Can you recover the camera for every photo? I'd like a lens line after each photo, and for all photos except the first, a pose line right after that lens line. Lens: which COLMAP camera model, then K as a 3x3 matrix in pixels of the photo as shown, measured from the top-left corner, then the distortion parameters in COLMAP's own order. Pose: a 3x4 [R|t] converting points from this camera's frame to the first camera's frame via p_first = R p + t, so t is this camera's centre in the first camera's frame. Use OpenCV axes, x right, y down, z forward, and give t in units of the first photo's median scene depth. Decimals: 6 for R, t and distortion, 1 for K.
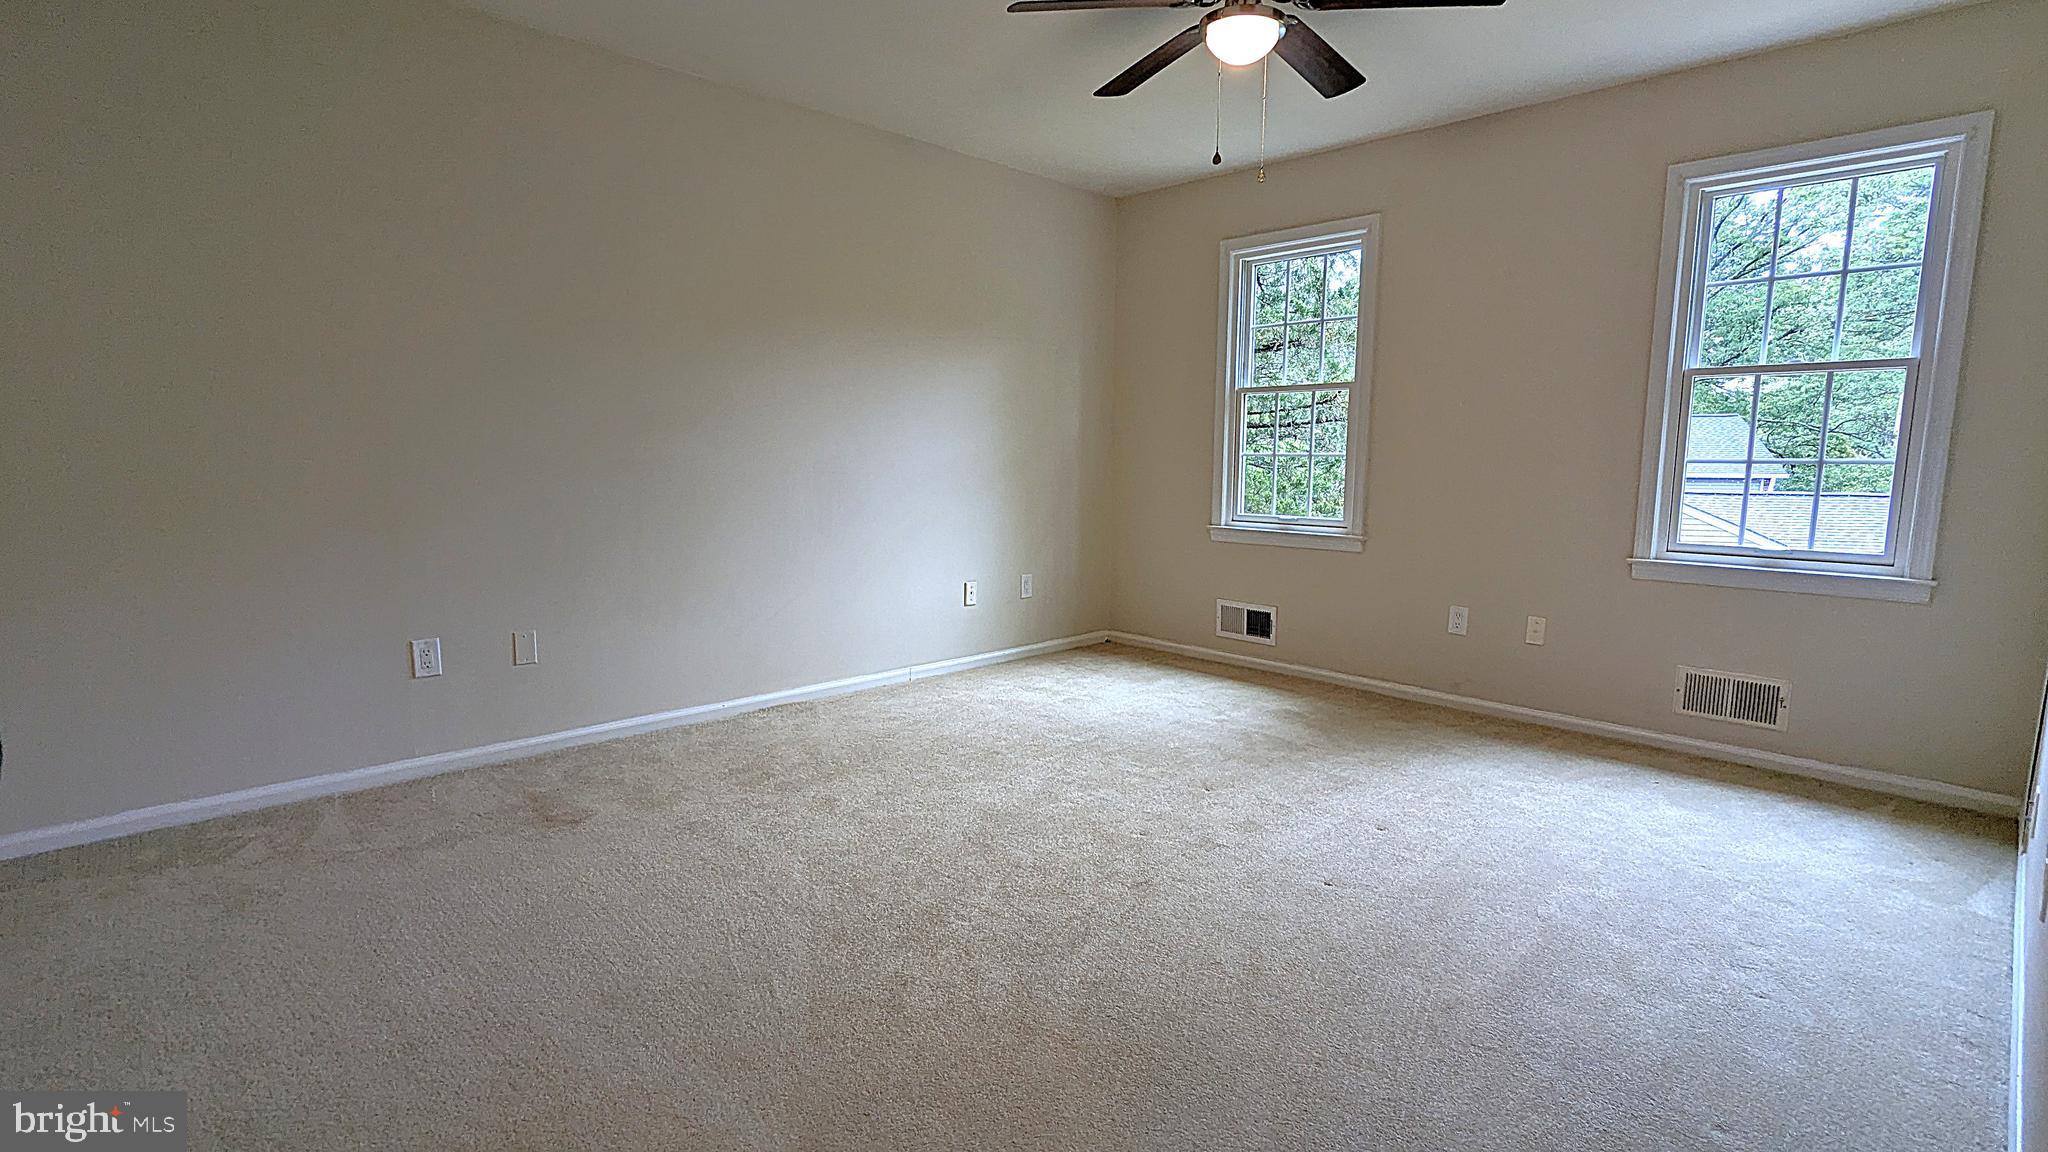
lens RADIAL K [[973.9, 0, 1025.3], [0, 973.9, 581.5], [0, 0, 1]] dist [-0.000997, -0.001865]
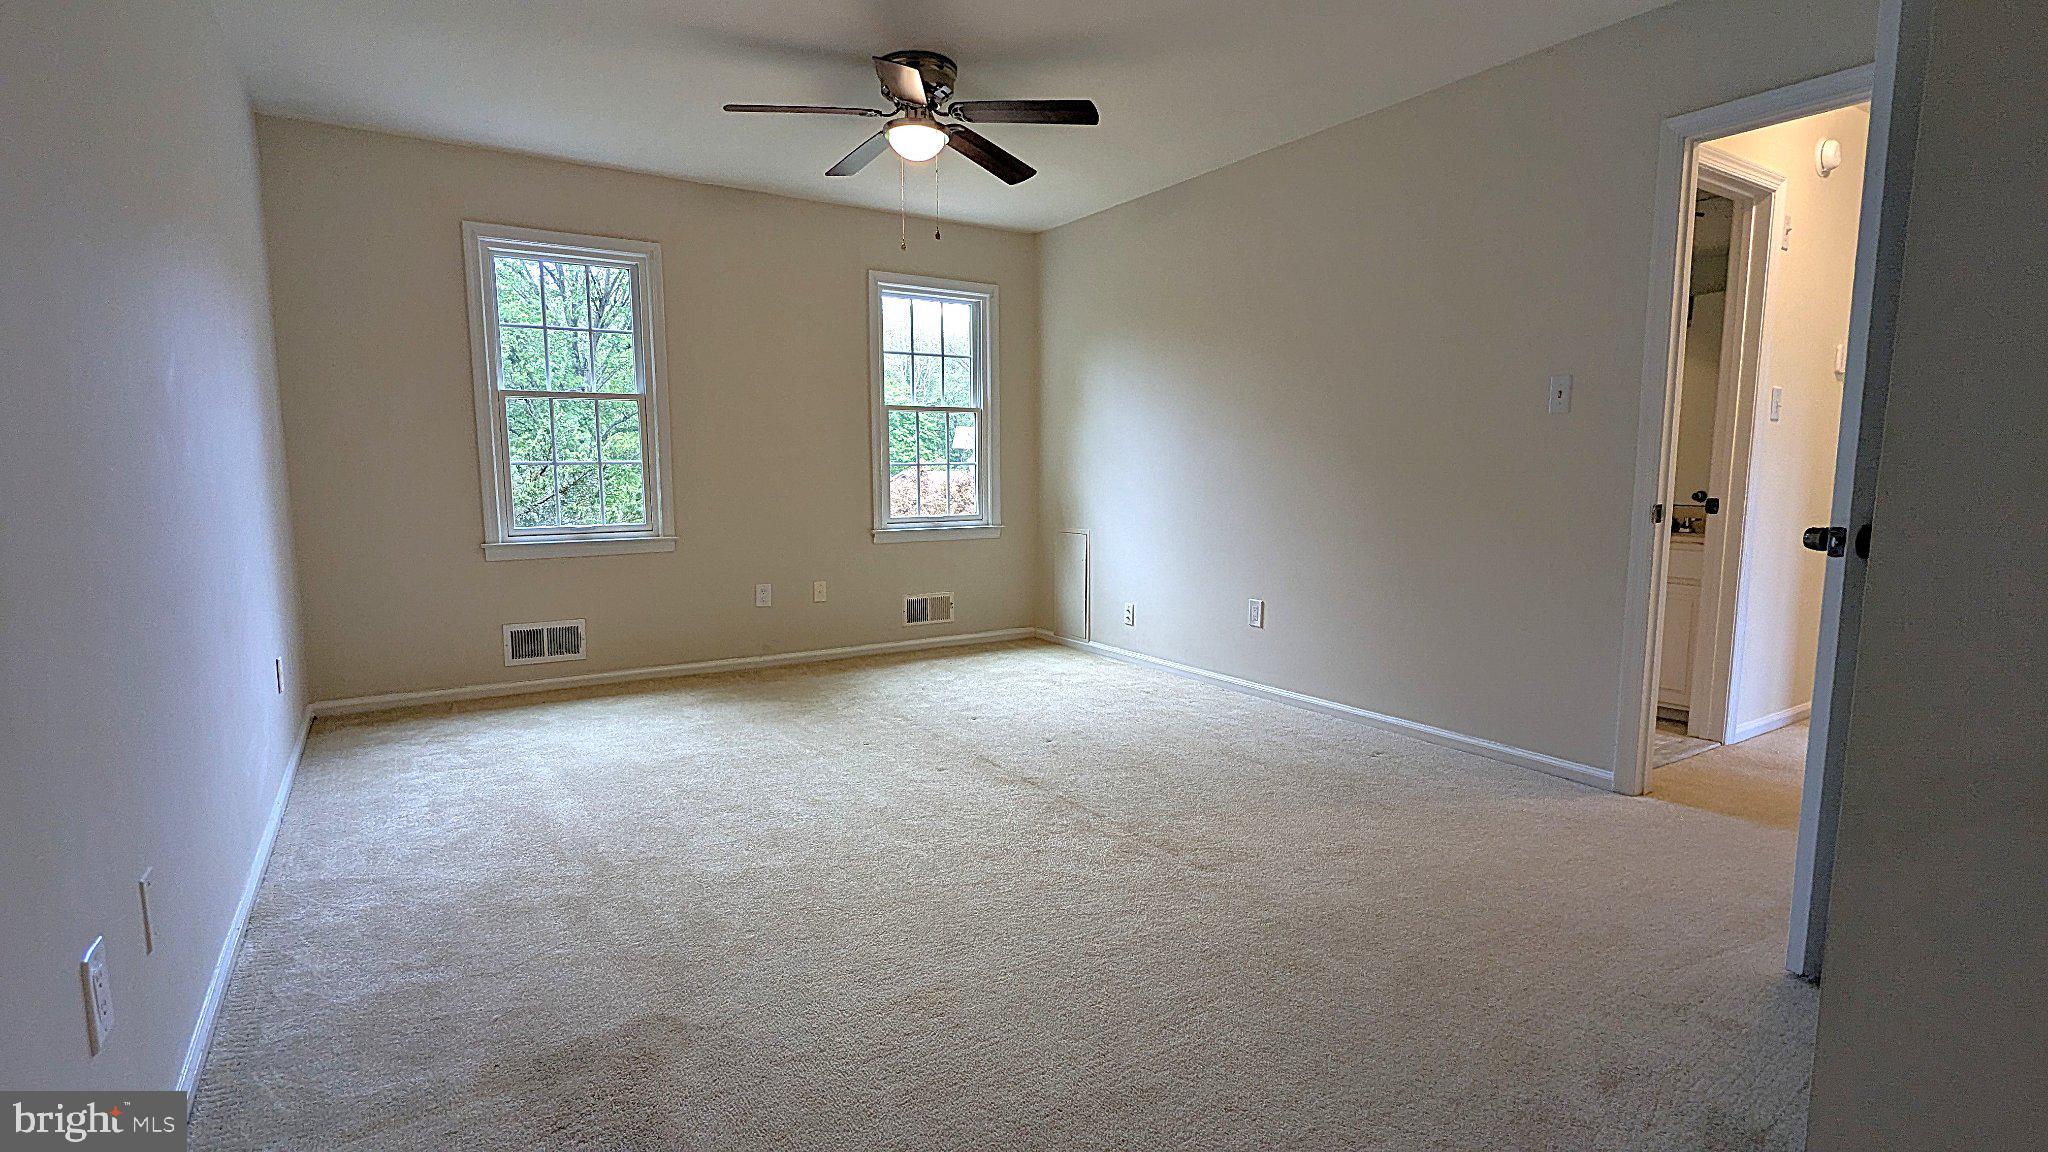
lens RADIAL K [[973.9, 0, 1027.2], [0, 973.9, 580.3], [0, 0, 1]] dist [-0.000997, -0.001865]
pose [[0.189196, -0.120792, 0.974482, -0.648409], [0.134934, 0.986189, 0.096045, -0.049226], [-0.972624, 0.113319, 0.202882, 0.395340]]
